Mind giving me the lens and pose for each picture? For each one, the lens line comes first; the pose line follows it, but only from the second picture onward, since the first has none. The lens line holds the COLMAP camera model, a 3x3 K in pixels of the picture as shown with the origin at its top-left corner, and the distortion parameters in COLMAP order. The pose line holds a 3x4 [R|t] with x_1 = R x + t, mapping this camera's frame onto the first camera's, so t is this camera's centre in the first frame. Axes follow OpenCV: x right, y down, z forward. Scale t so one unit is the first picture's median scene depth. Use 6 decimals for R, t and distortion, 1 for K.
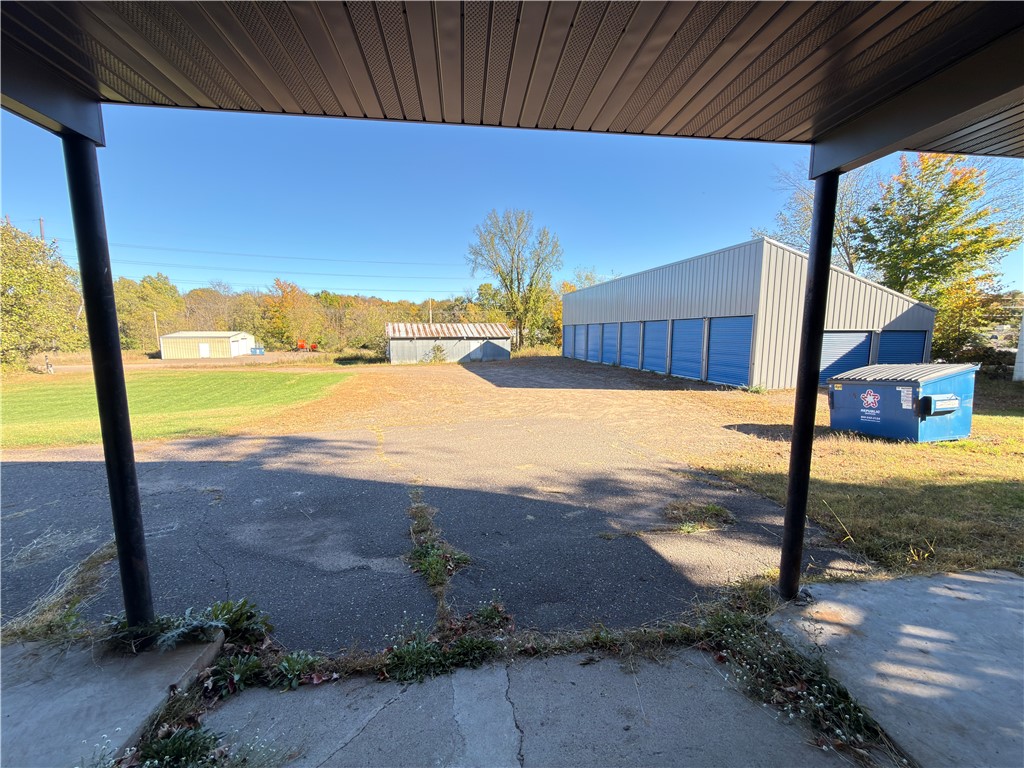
lens RADIAL K [[412.3, 0, 512.7], [0, 412.3, 383.4], [0, 0, 1]] dist [0.003533, -0.000070]
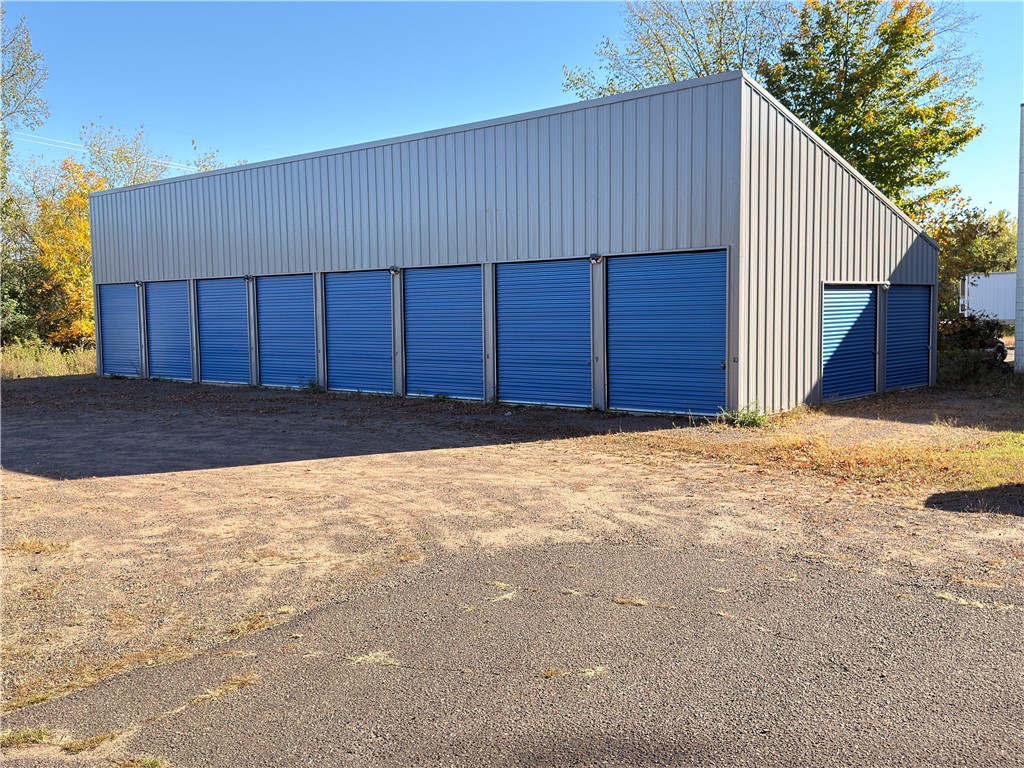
lens RADIAL K [[1041.6, 0, 511.4], [0, 1041.6, 388.6], [0, 0, 1]] dist [-0.006816, 0.000000]
pose [[0.817892, -0.060713, 0.572159, -0.184817], [0.087962, 0.995922, -0.020061, -0.012597], [-0.568608, 0.066736, 0.819897, 0.185413]]
